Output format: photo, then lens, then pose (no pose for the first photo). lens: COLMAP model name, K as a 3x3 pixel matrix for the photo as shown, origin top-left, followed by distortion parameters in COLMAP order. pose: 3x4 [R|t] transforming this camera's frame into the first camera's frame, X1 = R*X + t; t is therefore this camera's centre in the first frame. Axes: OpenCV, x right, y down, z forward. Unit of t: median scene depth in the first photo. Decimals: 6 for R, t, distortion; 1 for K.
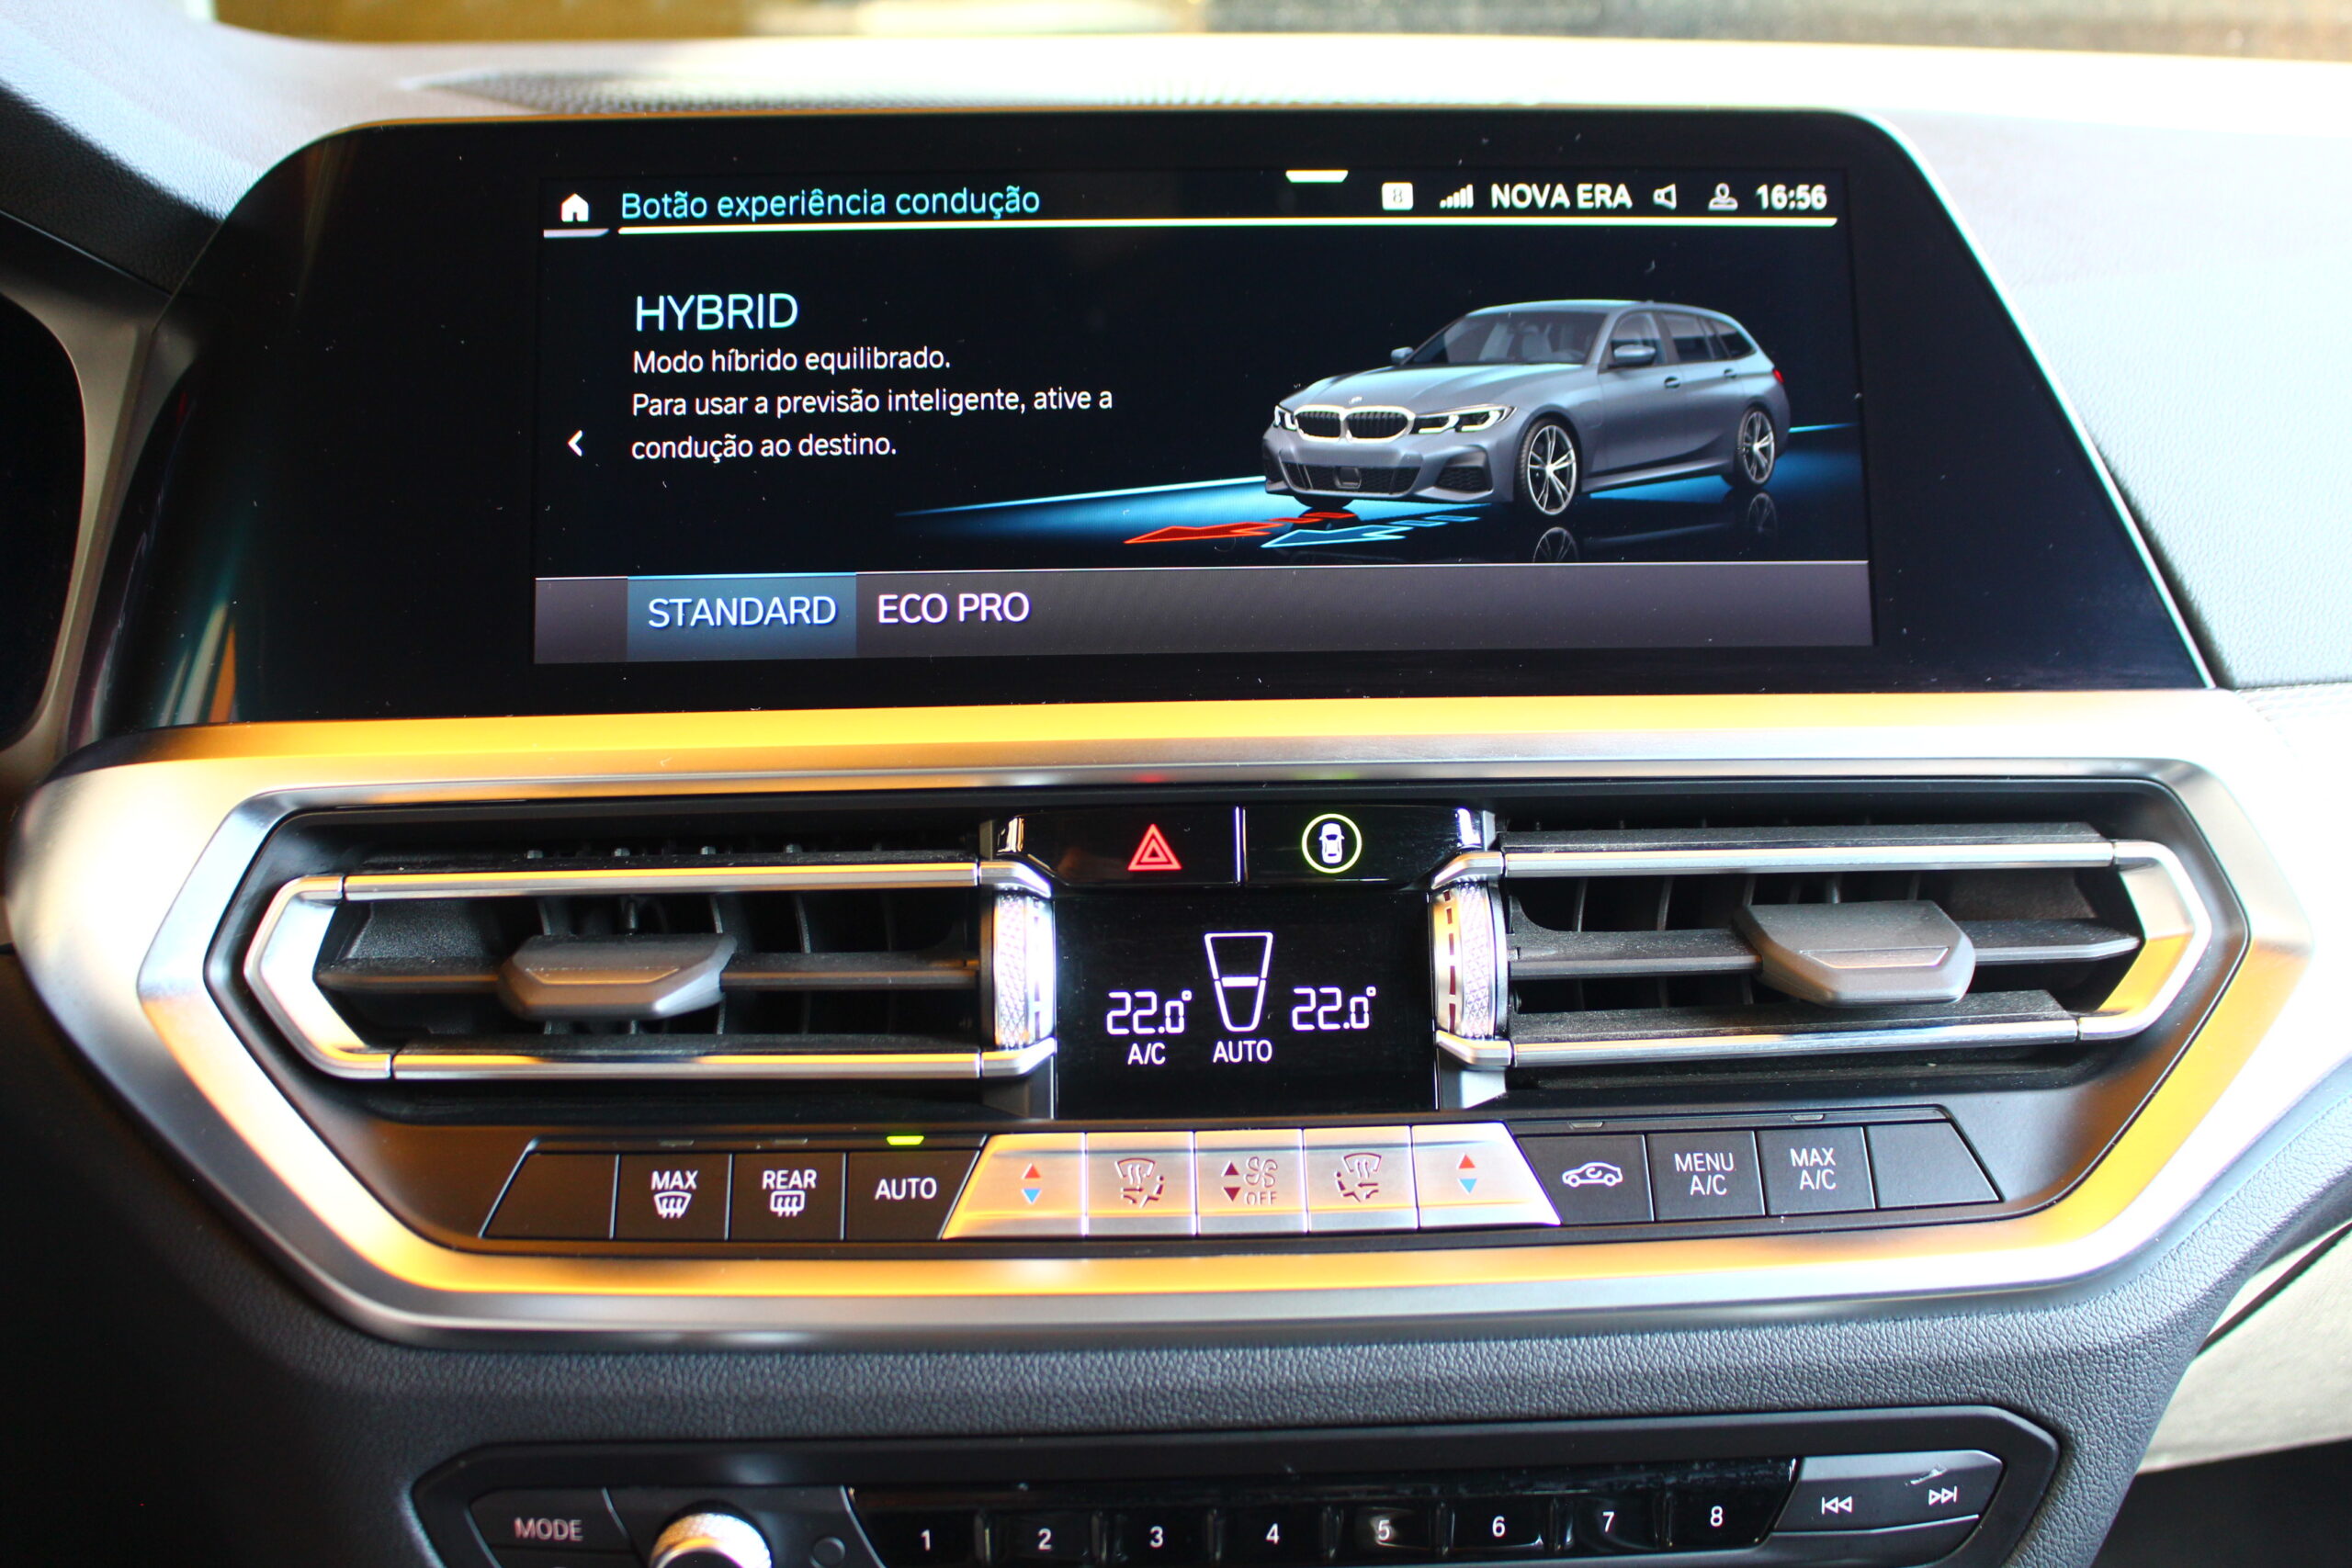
lens RADIAL K [[2565.7, 0, 1183.1], [0, 2565.7, 790.3], [0, 0, 1]] dist [-0.081808, 0.000000]
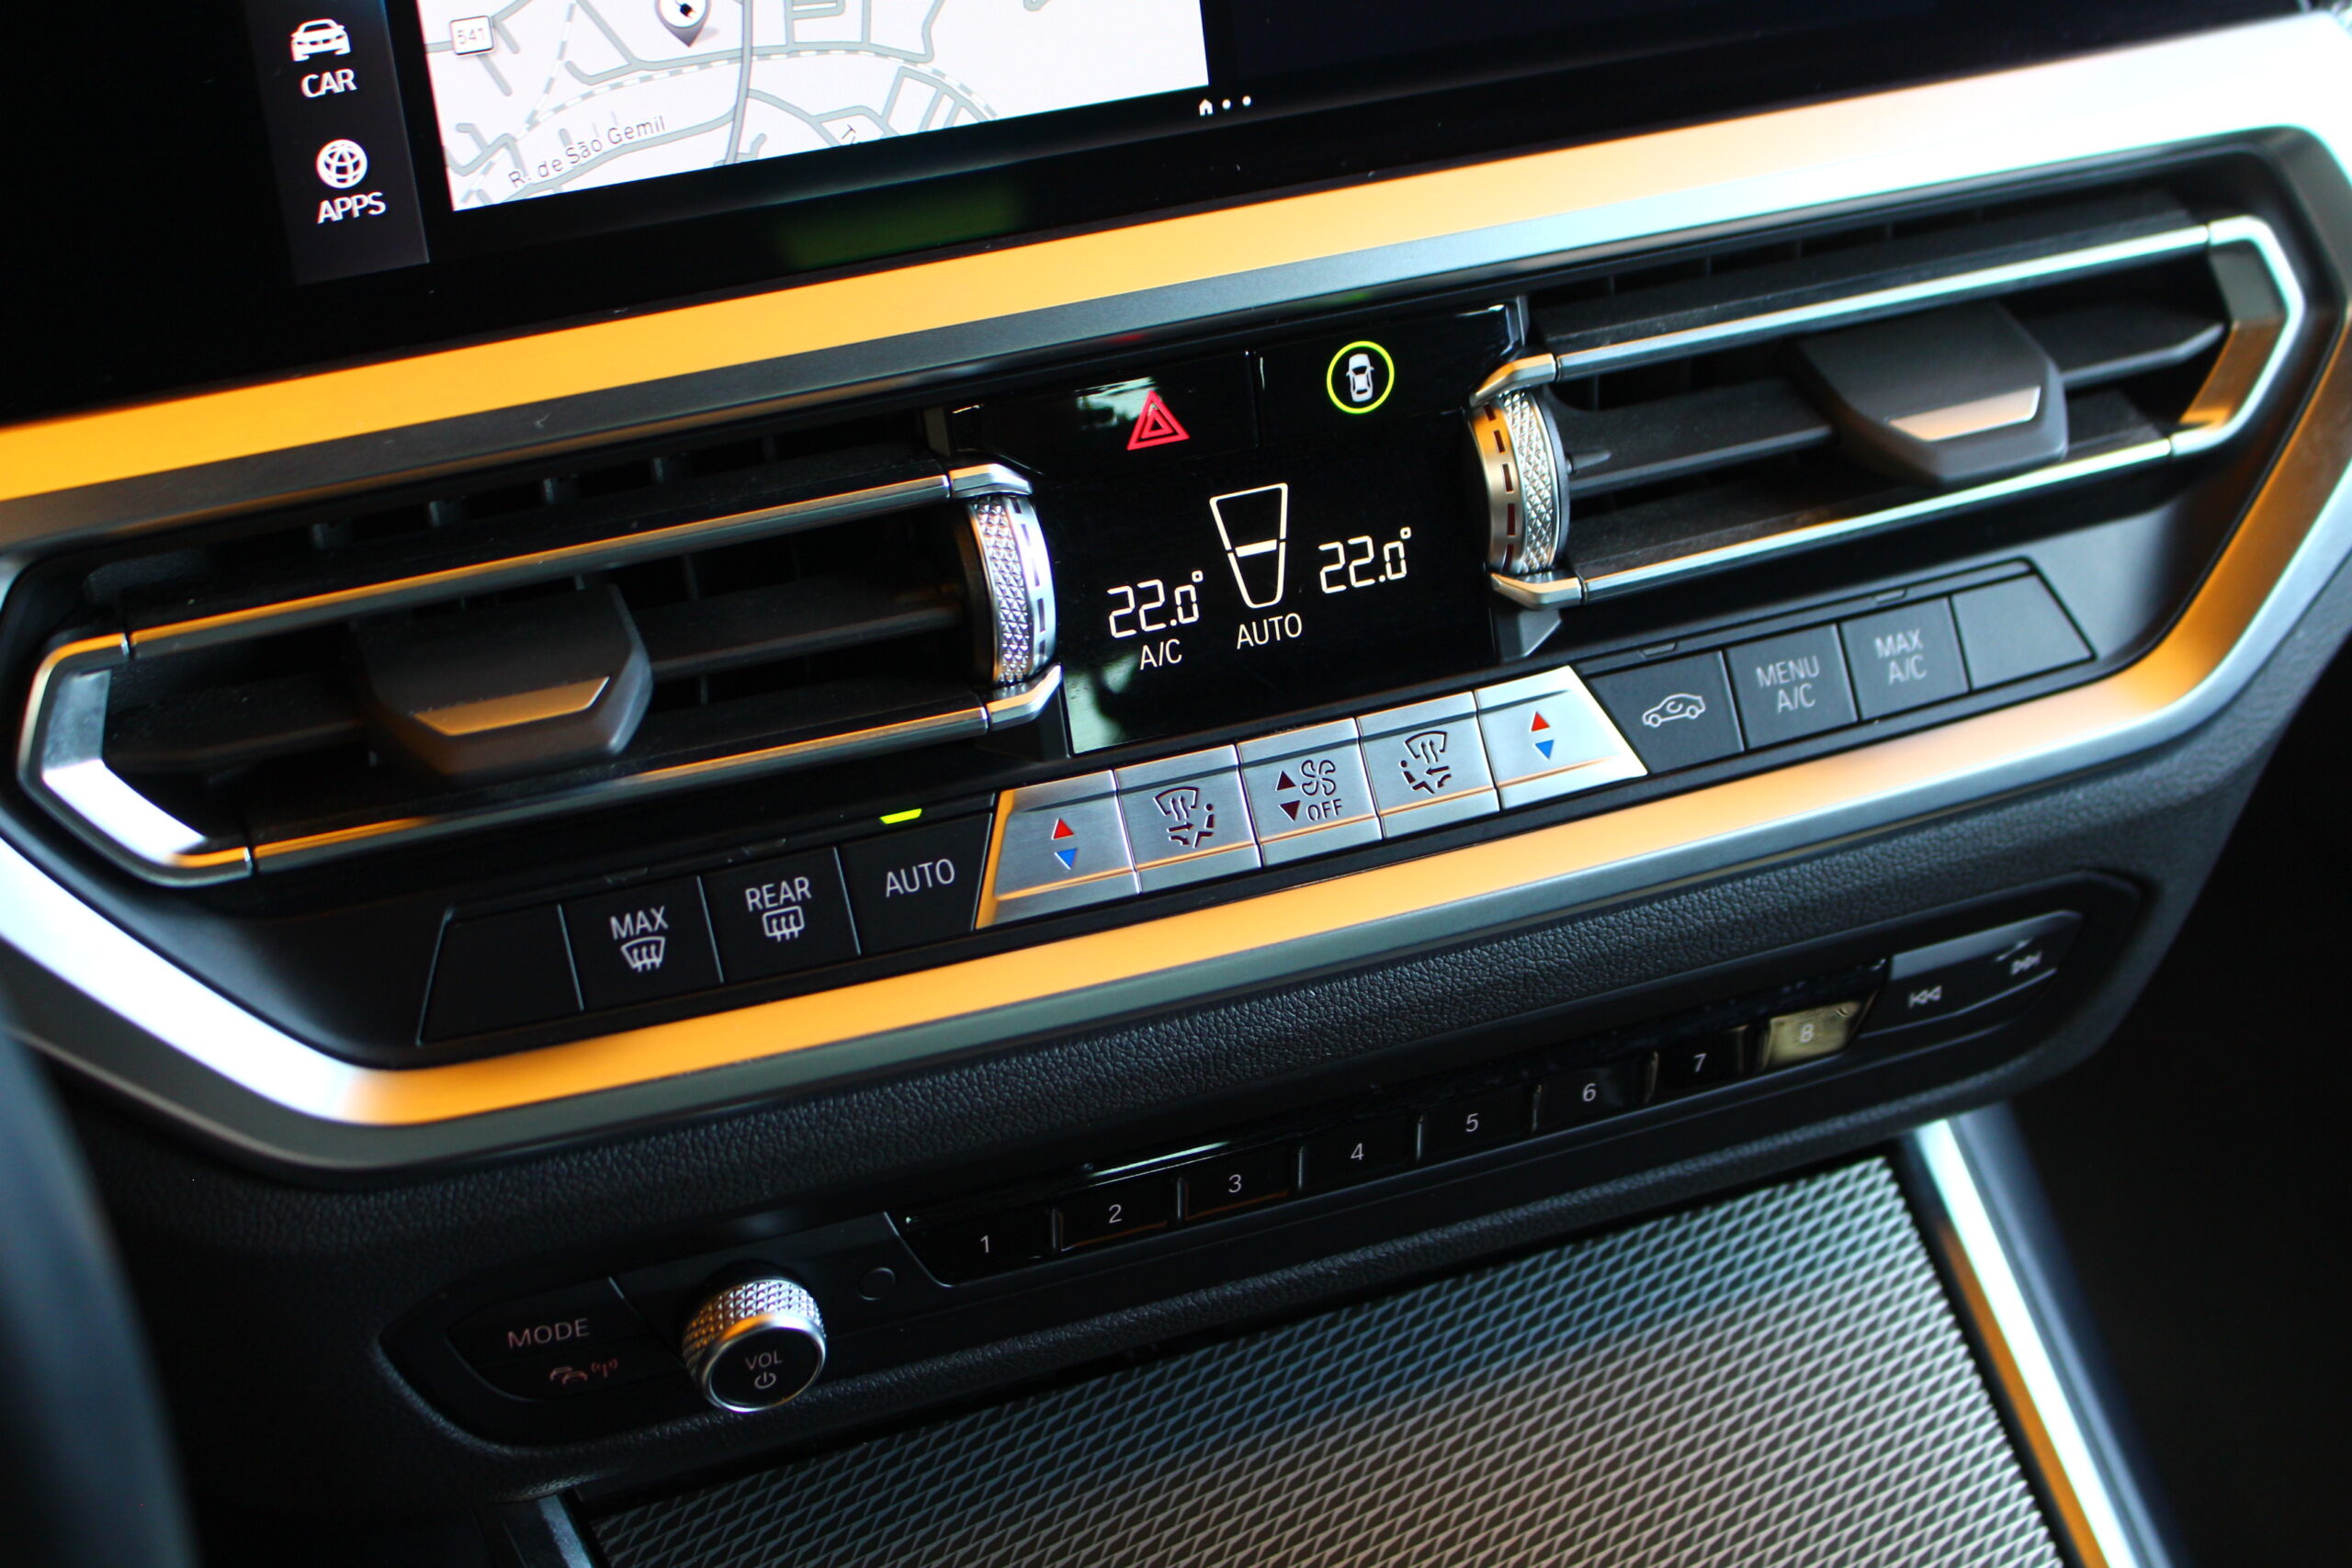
lens RADIAL K [[3836.6, 0, 1201.4], [0, 3836.6, 783.9], [0, 0, 1]] dist [-0.011573, 0.000000]
pose [[0.946561, -0.183136, 0.265489, -0.338696], [0.053481, 0.900882, 0.430756, -0.392589], [-0.318061, -0.393538, 0.862534, -0.084411]]
